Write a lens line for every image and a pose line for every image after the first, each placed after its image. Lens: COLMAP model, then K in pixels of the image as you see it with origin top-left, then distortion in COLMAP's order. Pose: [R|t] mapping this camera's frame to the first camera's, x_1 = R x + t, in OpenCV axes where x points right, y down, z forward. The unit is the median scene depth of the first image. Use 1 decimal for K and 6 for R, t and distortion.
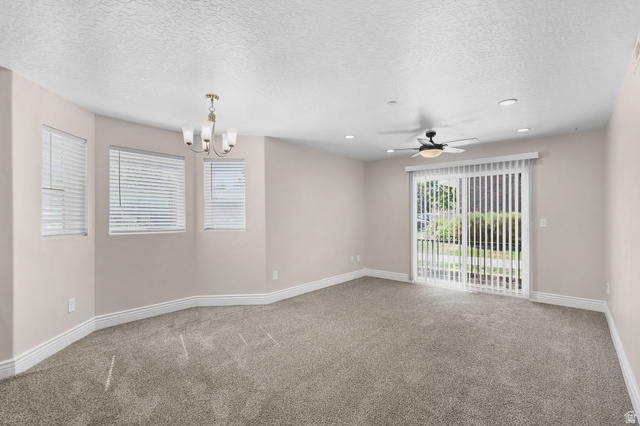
lens RADIAL K [[296.9, 0, 315.8], [0, 296.9, 216.1], [0, 0, 1]] dist [0.000951, -0.000535]
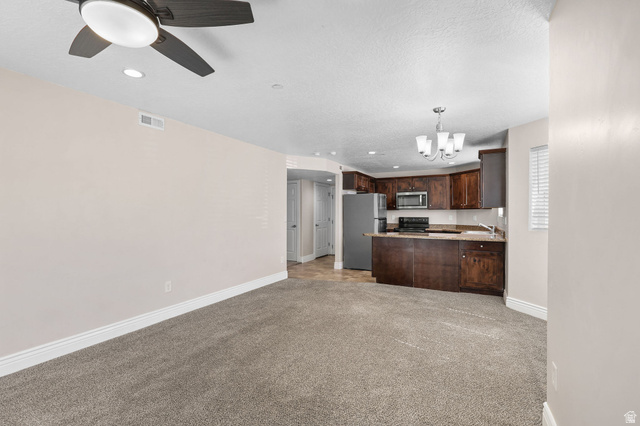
lens RADIAL K [[296.9, 0, 316.7], [0, 296.9, 213.2], [0, 0, 1]] dist [0.000951, -0.000535]
pose [[-0.976234, 0.002579, -0.216703, 0.309783], [0.002814, 0.999996, -0.000774, -0.003159], [0.216700, -0.001366, -0.976237, 1.757653]]
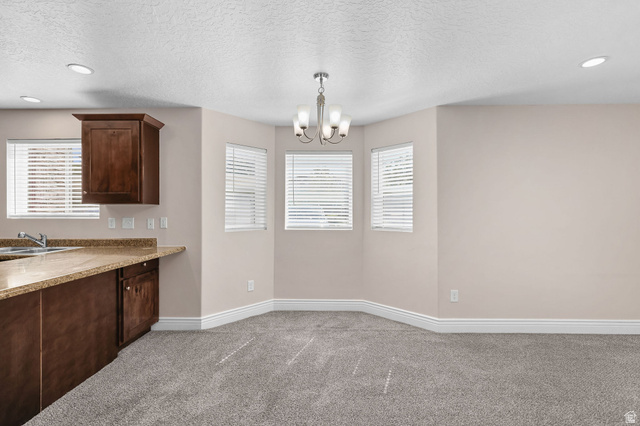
lens RADIAL K [[296.9, 0, 317.3], [0, 296.9, 213.6], [0, 0, 1]] dist [0.000951, -0.000535]
pose [[0.643024, 0.003815, -0.765837, 0.270319], [-0.000383, 0.999989, 0.004659, -0.004301], [0.765846, -0.002702, 0.643018, 0.383193]]
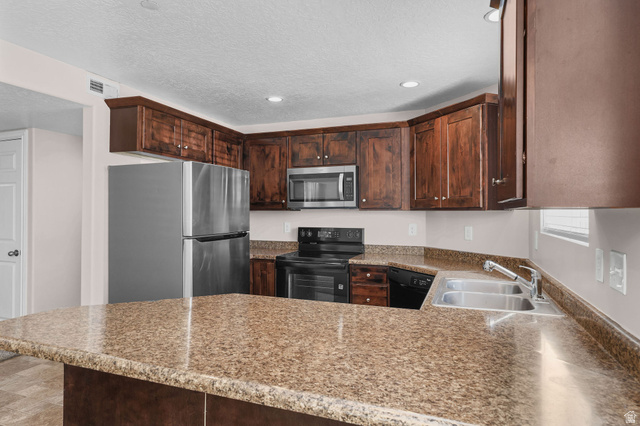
lens RADIAL K [[384.3, 0, 317.3], [0, 384.3, 211.0], [0, 0, 1]] dist [0.000126, 0.000700]
pose [[-0.939882, -0.001491, -0.341497, -0.495634], [-0.000854, 0.999998, -0.002017, -0.025240], [0.341499, -0.001604, -0.939881, 0.788689]]
